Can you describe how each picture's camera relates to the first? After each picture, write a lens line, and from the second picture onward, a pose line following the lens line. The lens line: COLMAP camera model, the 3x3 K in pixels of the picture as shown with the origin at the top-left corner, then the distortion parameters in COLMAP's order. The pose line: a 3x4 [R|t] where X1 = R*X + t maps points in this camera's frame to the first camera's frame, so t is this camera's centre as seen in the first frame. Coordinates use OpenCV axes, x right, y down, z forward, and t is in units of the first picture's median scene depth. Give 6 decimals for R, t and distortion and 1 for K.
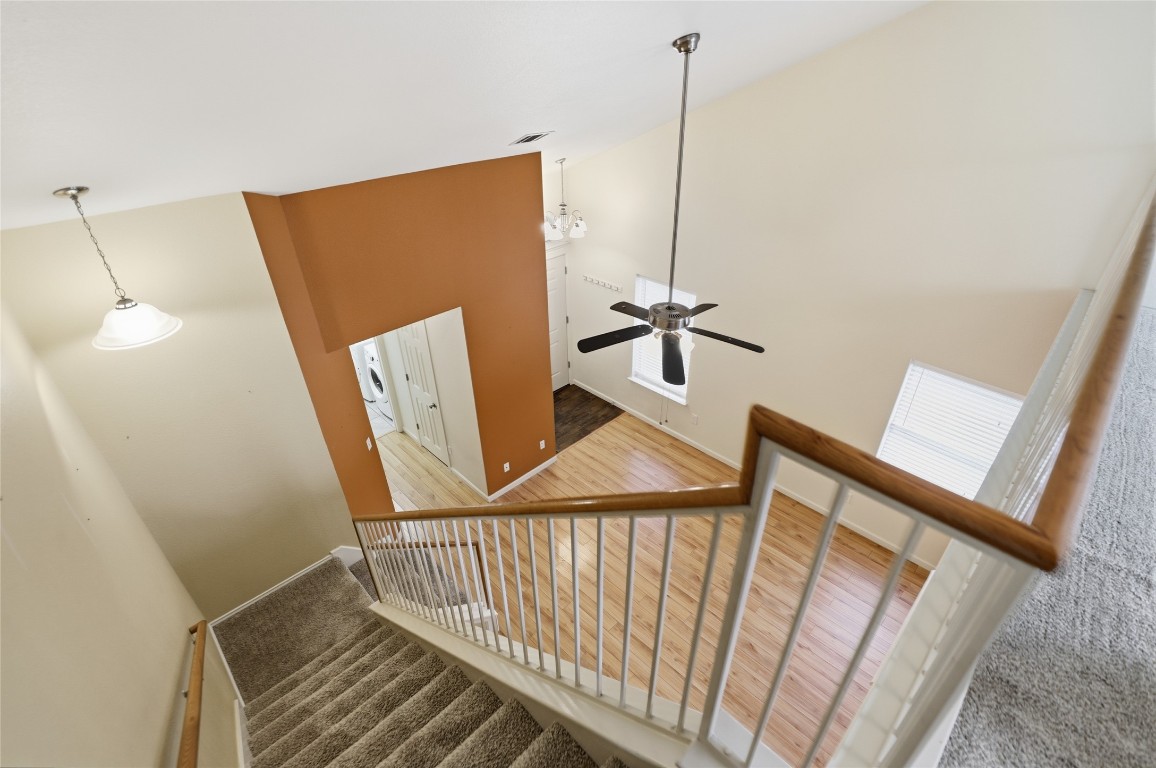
lens RADIAL K [[549.5, 0, 583.4], [0, 549.5, 391.6], [0, 0, 1]] dist [0.086983, 0.000191]
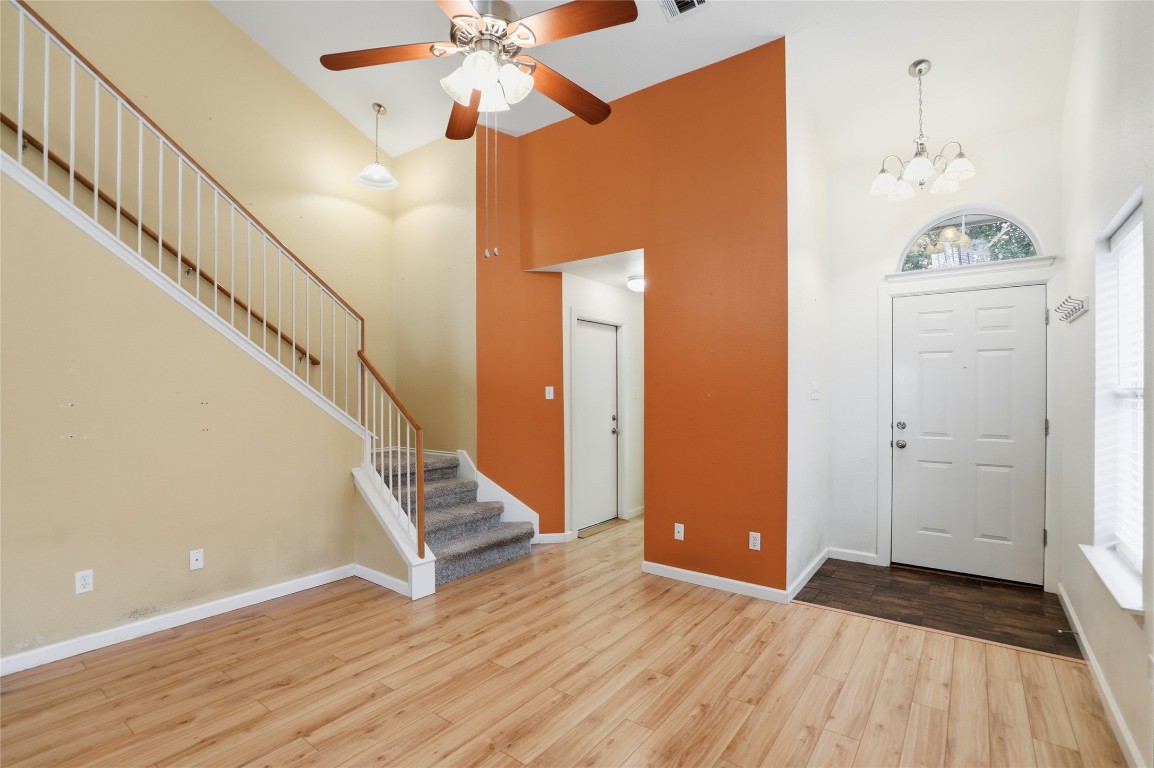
lens RADIAL K [[532.7, 0, 584.6], [0, 532.7, 394.9], [0, 0, 1]] dist [-0.022896, 0.000907]
pose [[0.156176, 0.020150, -0.987524, 0.412760], [-0.526543, 0.847585, -0.065978, 0.096892], [0.835681, 0.530277, 0.142982, 0.706232]]
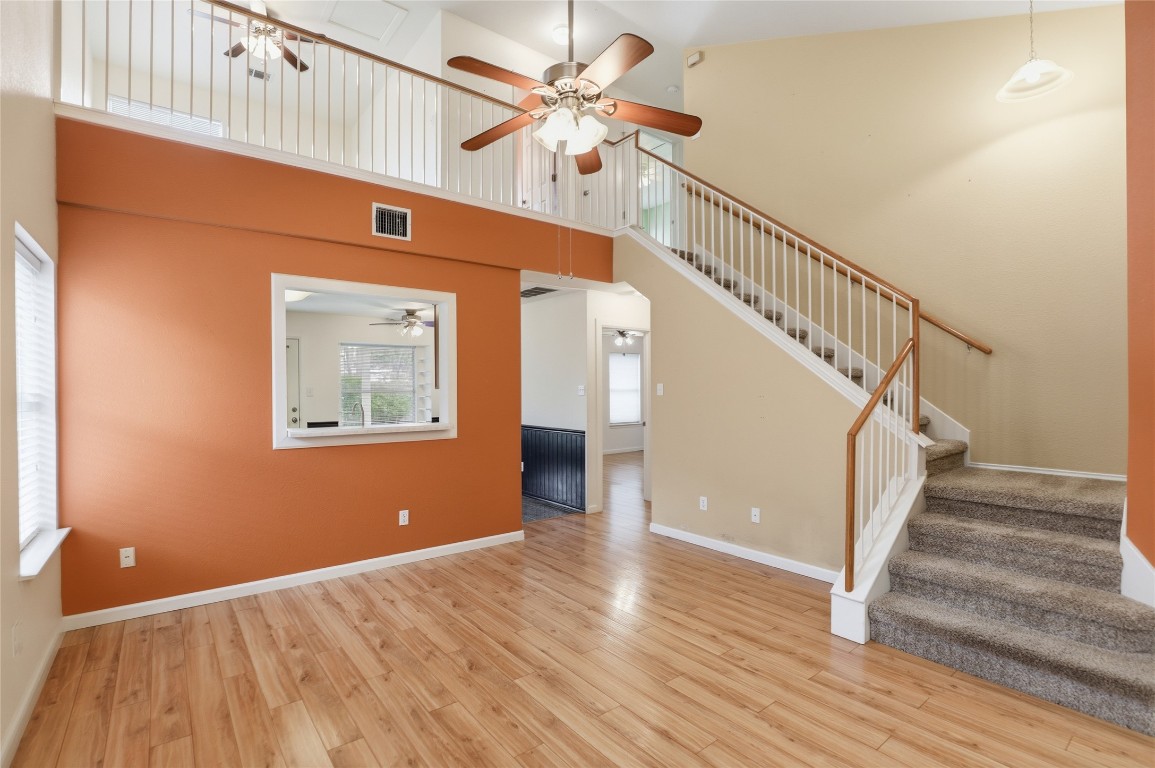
lens RADIAL K [[546.2, 0, 575.3], [0, 546.2, 394.9], [0, 0, 1]] dist [-0.026114, 0.000107]
pose [[-0.993068, 0.017560, 0.116224, 0.042057], [0.077939, 0.838531, 0.539251, -0.101512], [-0.087988, 0.544571, -0.834087, 1.027591]]
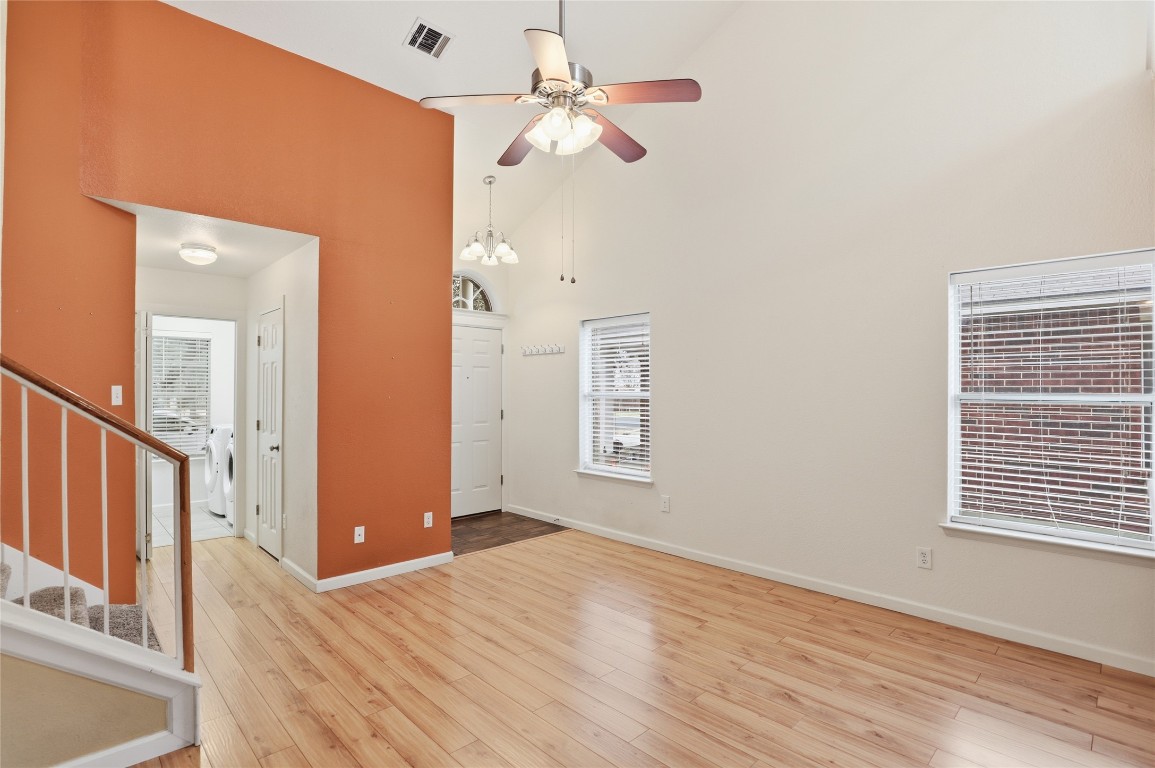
lens RADIAL K [[546.9, 0, 574.4], [0, 546.9, 384.8], [0, 0, 1]] dist [-0.024565, 0.000512]
pose [[0.999694, 0.015412, -0.019347, 0.105979], [-0.023454, 0.839118, -0.543444, 0.306211], [0.007858, 0.543732, 0.839222, 0.377926]]
